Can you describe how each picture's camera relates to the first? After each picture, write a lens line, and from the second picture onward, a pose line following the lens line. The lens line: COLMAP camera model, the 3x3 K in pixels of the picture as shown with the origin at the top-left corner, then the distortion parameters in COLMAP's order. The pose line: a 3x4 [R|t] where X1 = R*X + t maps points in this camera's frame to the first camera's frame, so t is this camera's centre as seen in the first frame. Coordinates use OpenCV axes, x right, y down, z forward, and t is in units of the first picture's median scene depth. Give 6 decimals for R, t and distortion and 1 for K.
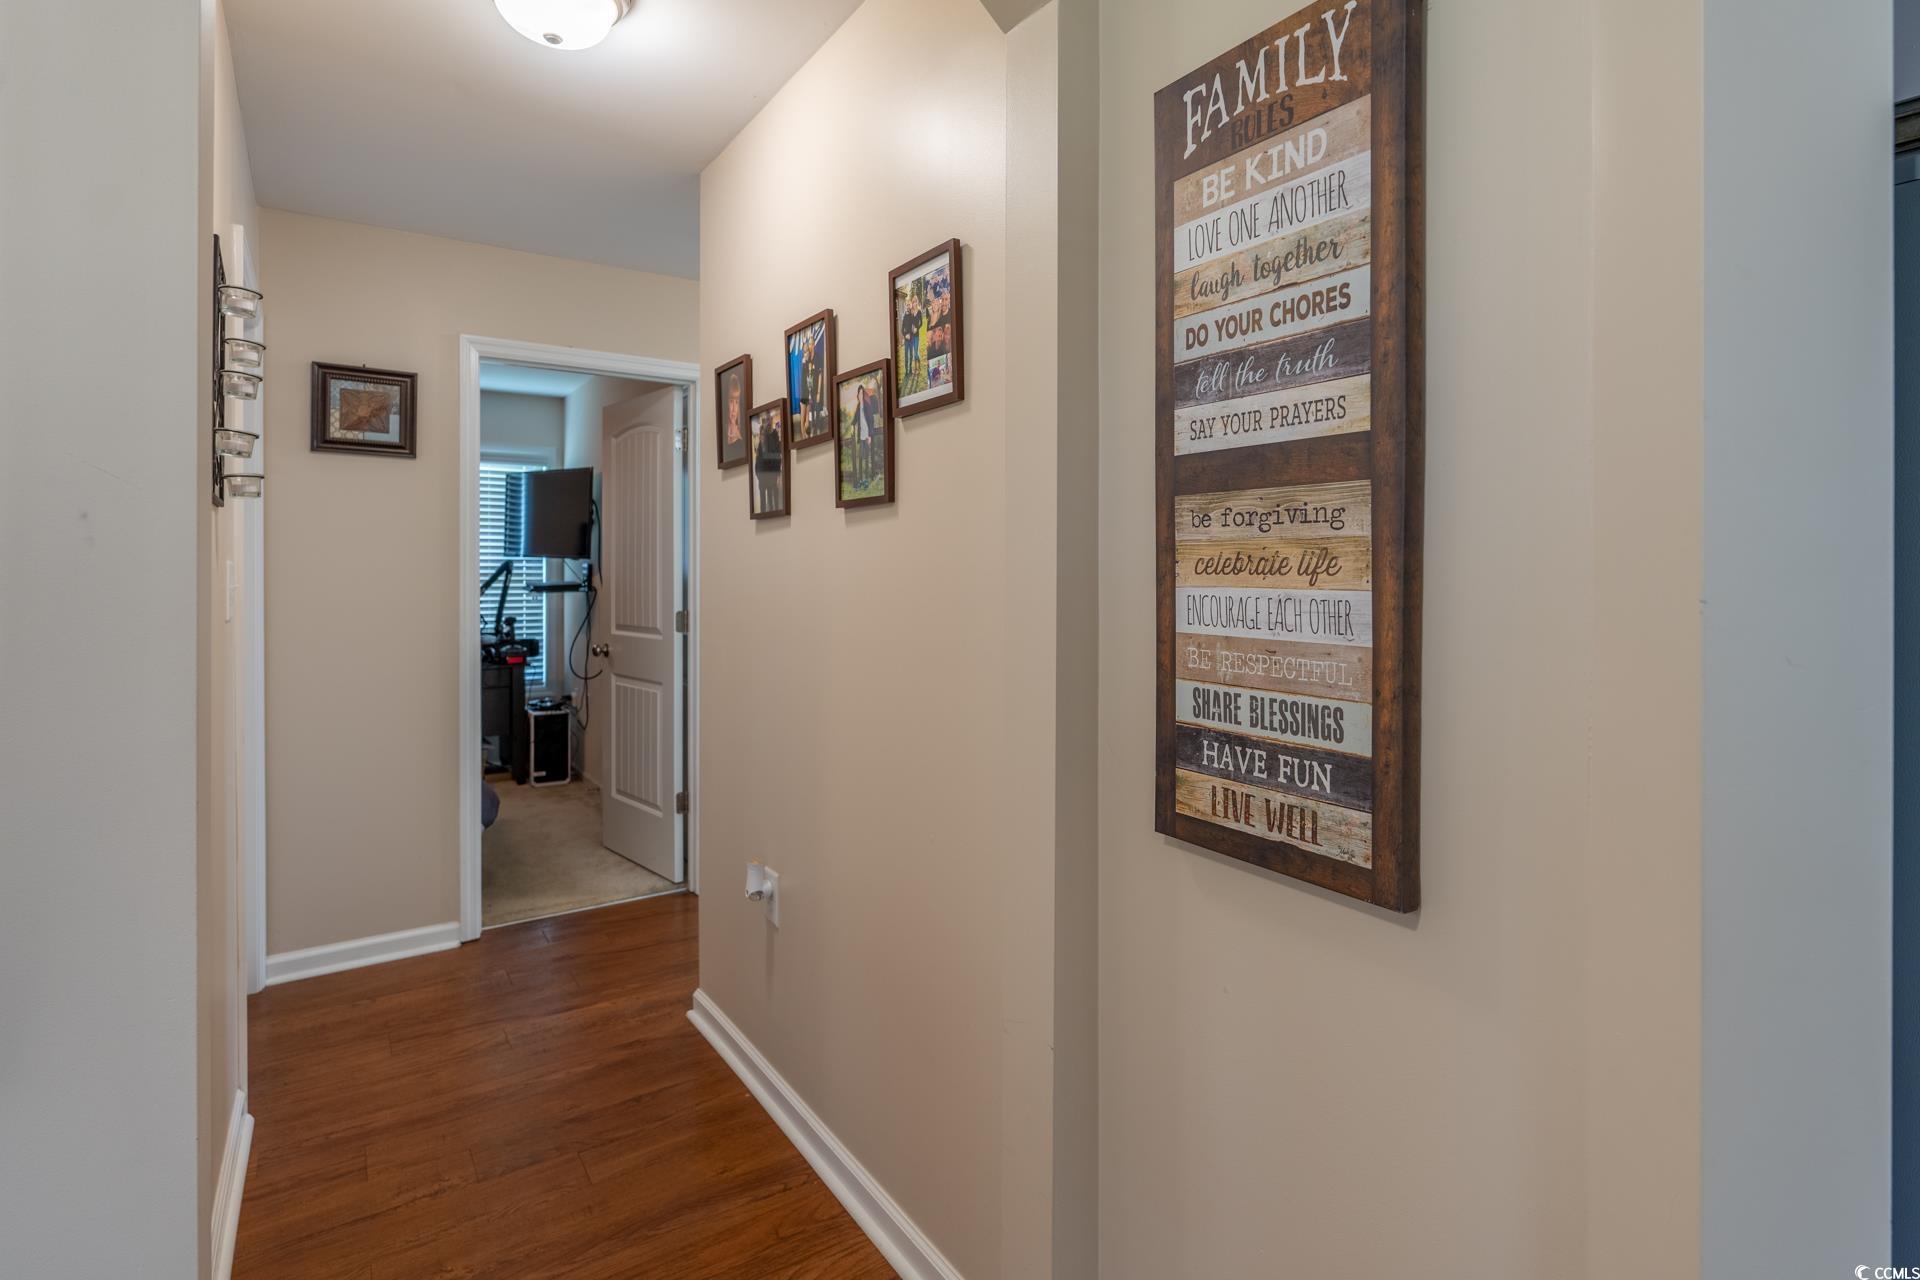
lens RADIAL K [[957.5, 0, 1046.8], [0, 957.5, 572.6], [0, 0, 1]] dist [-0.003159, 0.001042]
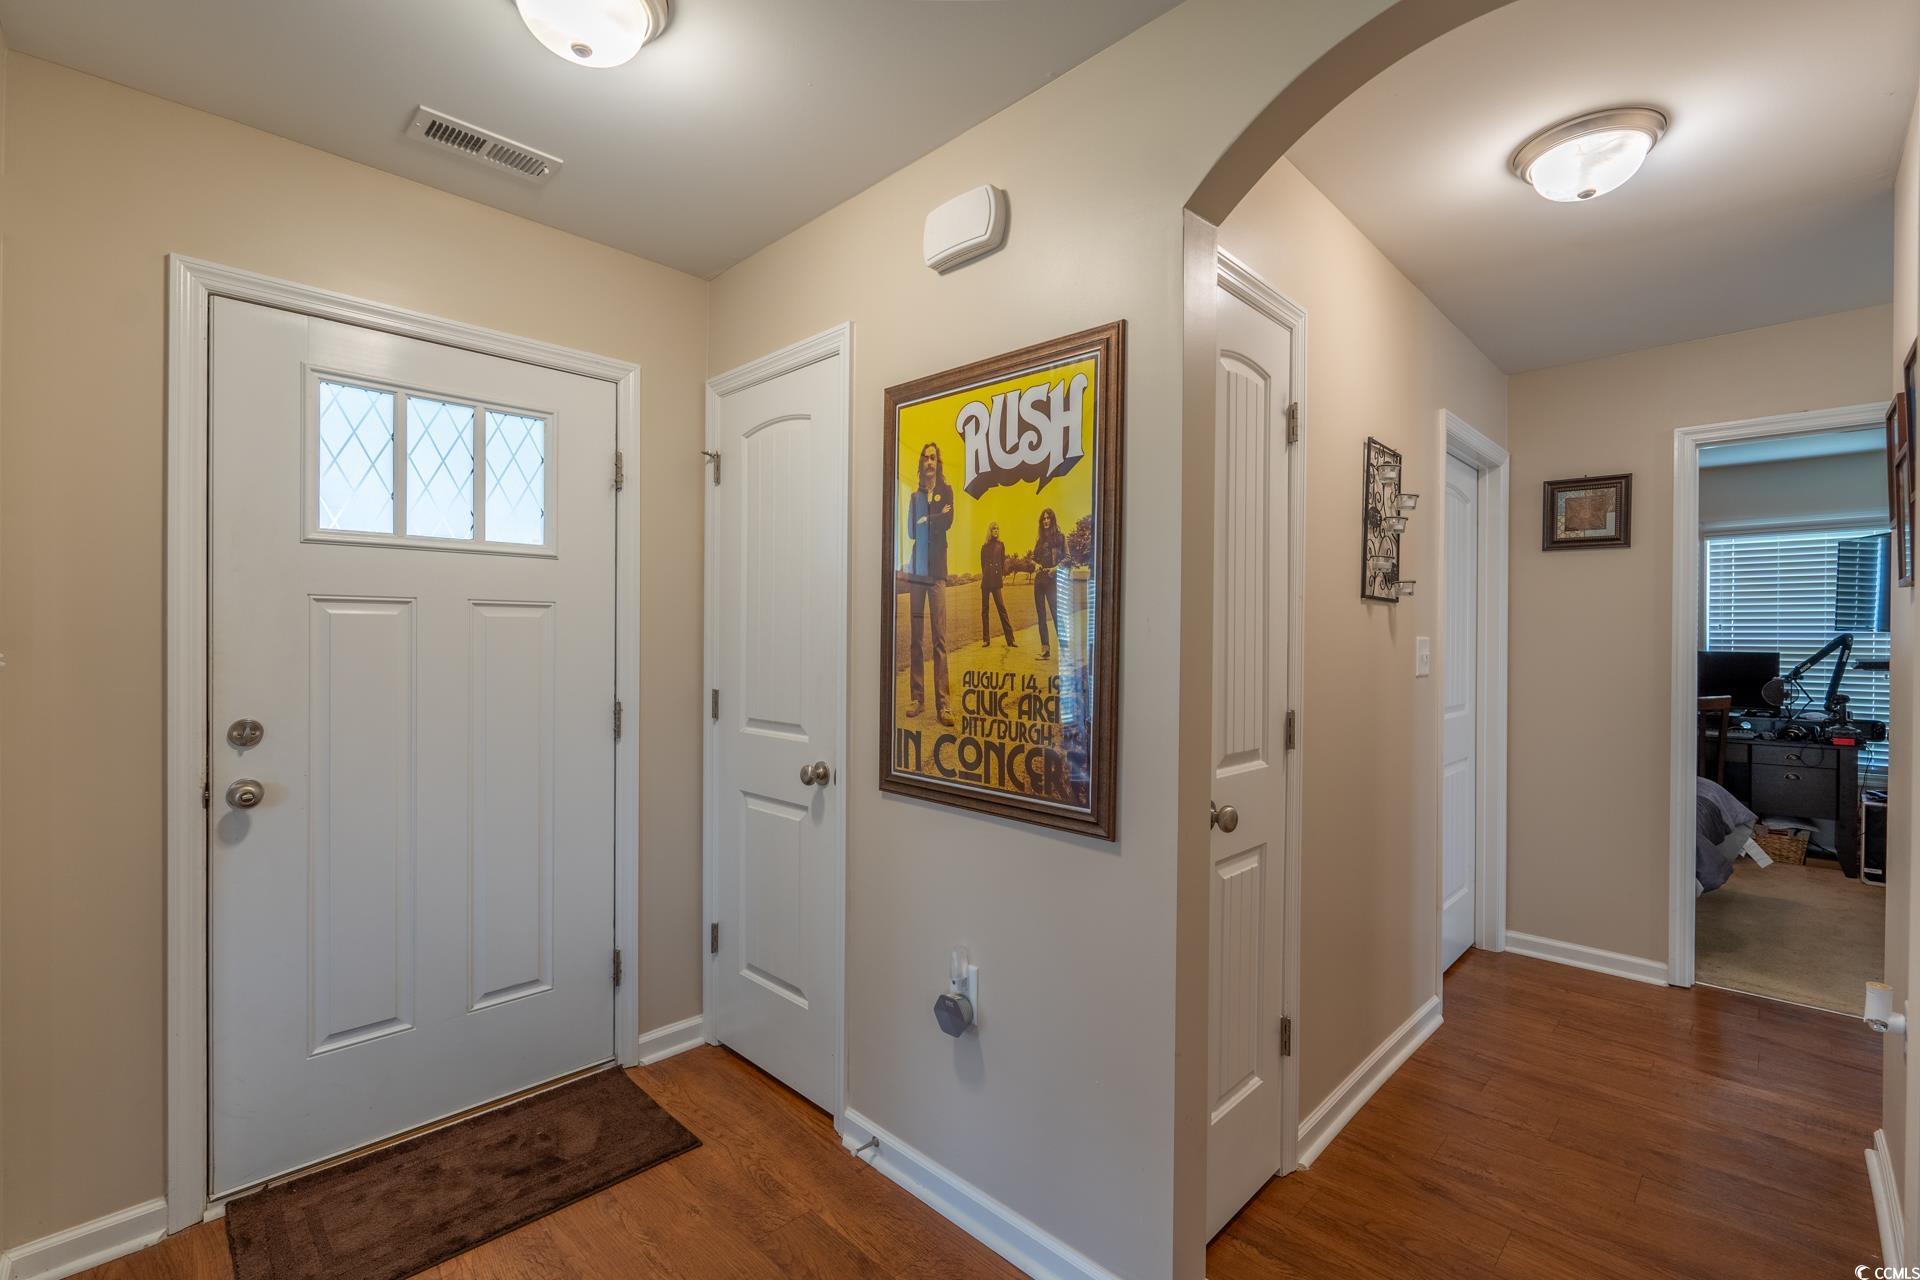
lens RADIAL K [[854.0, 0, 958.0], [0, 854.0, 643.1], [0, 0, 1]] dist [-0.005365, 0.001122]
pose [[0.143174, 0.003608, -0.989691, 0.139113], [-0.006555, 0.999975, 0.002698, -0.000871], [0.989676, 0.006101, 0.143194, 0.030671]]
